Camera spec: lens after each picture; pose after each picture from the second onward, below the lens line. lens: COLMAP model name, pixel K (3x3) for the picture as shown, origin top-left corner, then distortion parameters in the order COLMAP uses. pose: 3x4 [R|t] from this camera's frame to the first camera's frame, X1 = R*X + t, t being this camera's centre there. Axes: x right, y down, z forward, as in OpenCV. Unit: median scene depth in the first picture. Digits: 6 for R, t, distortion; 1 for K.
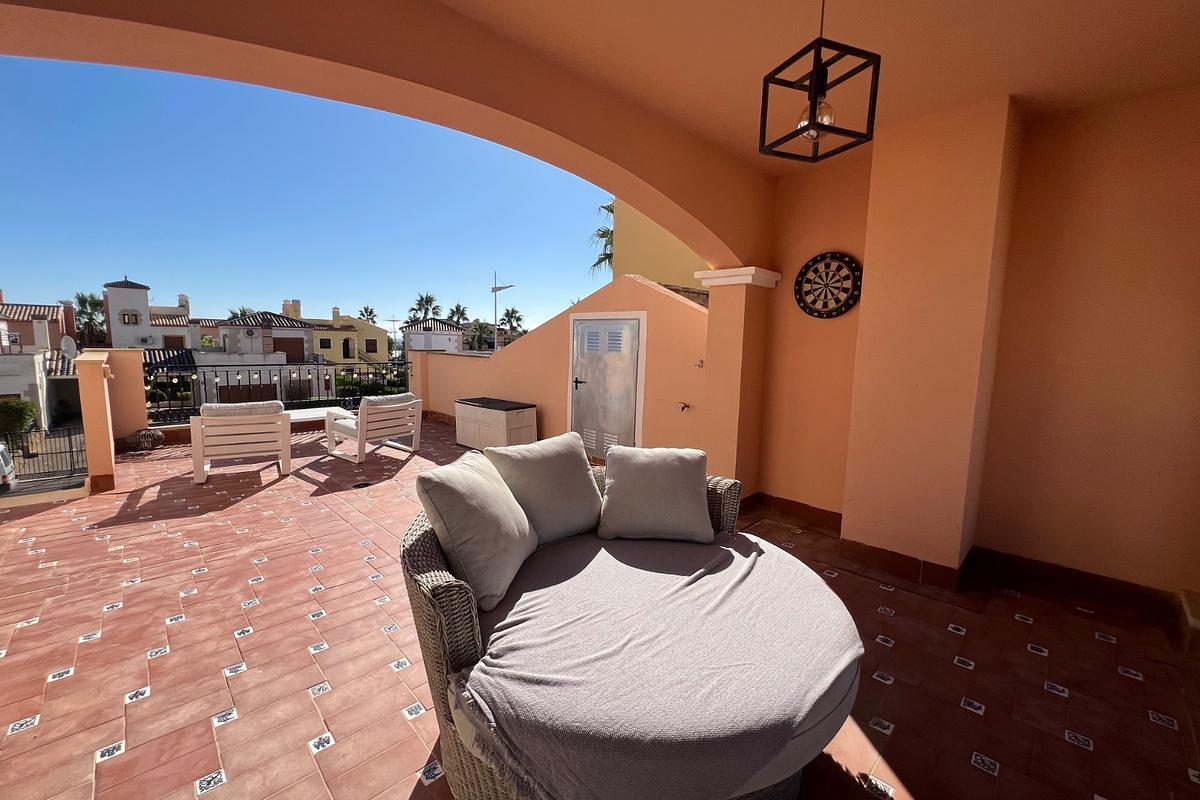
lens RADIAL K [[482.6, 0, 600.0], [0, 482.6, 400.0], [0, 0, 1]] dist [0.000379, -0.000047]
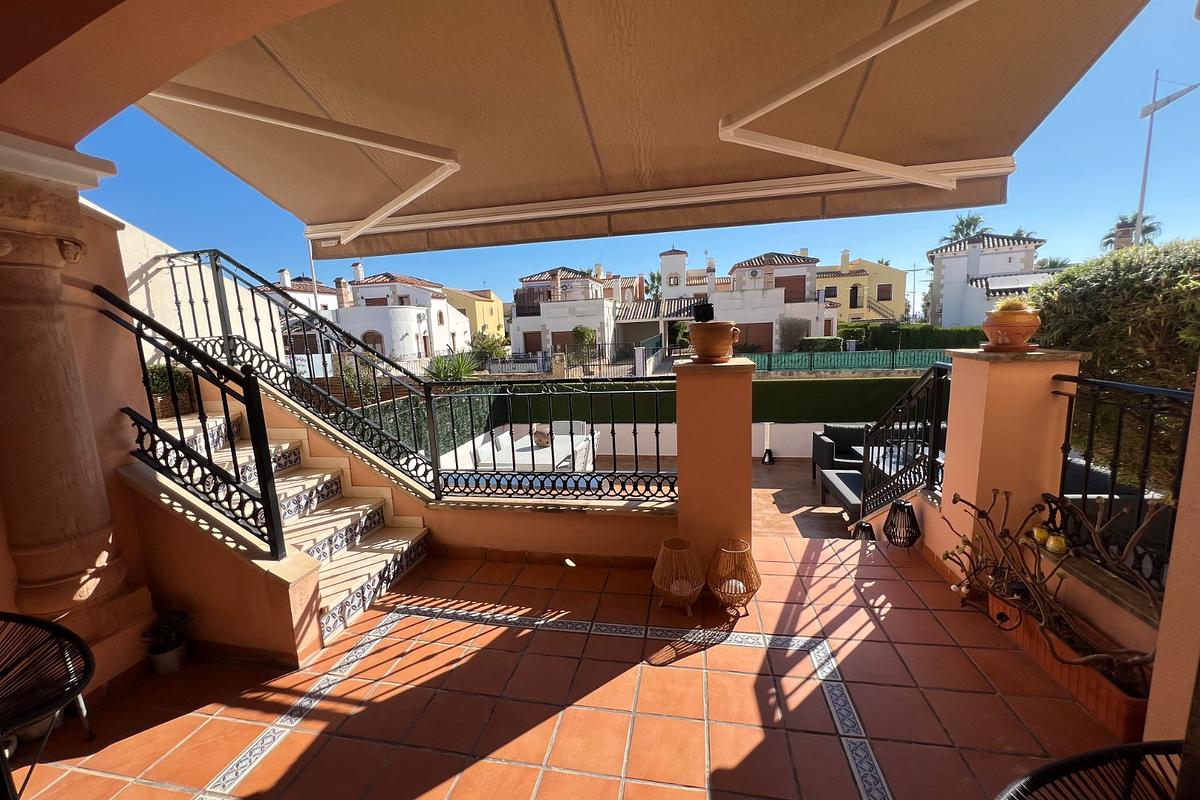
lens RADIAL K [[479.3, 0, 595.2], [0, 479.3, 395.4], [0, 0, 1]] dist [-0.000110, -0.000019]
pose [[0.560020, 0.072276, -0.825320, -0.078899], [-0.043893, 0.997377, 0.057560, 0.053009], [0.827315, 0.003991, 0.561724, 0.167439]]
